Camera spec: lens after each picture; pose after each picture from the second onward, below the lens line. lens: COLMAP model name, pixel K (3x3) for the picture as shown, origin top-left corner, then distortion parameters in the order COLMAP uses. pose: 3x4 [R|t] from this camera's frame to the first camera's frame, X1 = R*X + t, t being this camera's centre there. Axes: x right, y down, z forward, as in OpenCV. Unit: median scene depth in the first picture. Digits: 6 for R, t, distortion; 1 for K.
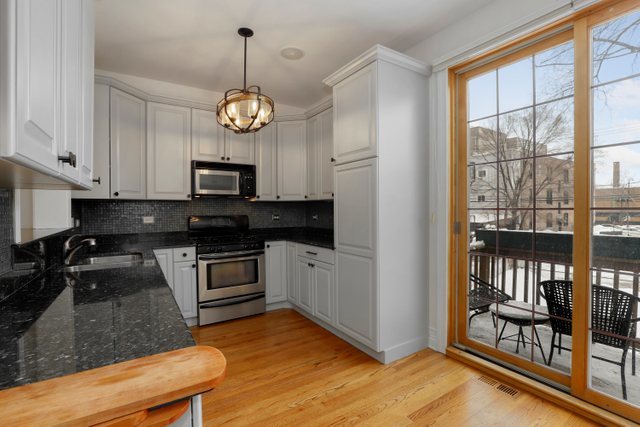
lens RADIAL K [[301.5, 0, 317.6], [0, 301.5, 213.4], [0, 0, 1]] dist [-0.023292, 0.004263]
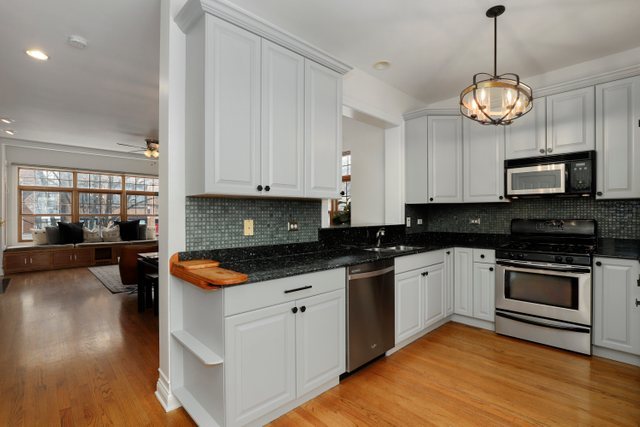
lens RADIAL K [[301.5, 0, 324.0], [0, 301.5, 213.7], [0, 0, 1]] dist [-0.023292, 0.004263]
pose [[0.219573, 0.008016, -0.975563, 0.368334], [-0.008485, 0.999944, 0.006307, -0.006912], [0.975559, 0.006893, 0.219629, 0.219933]]
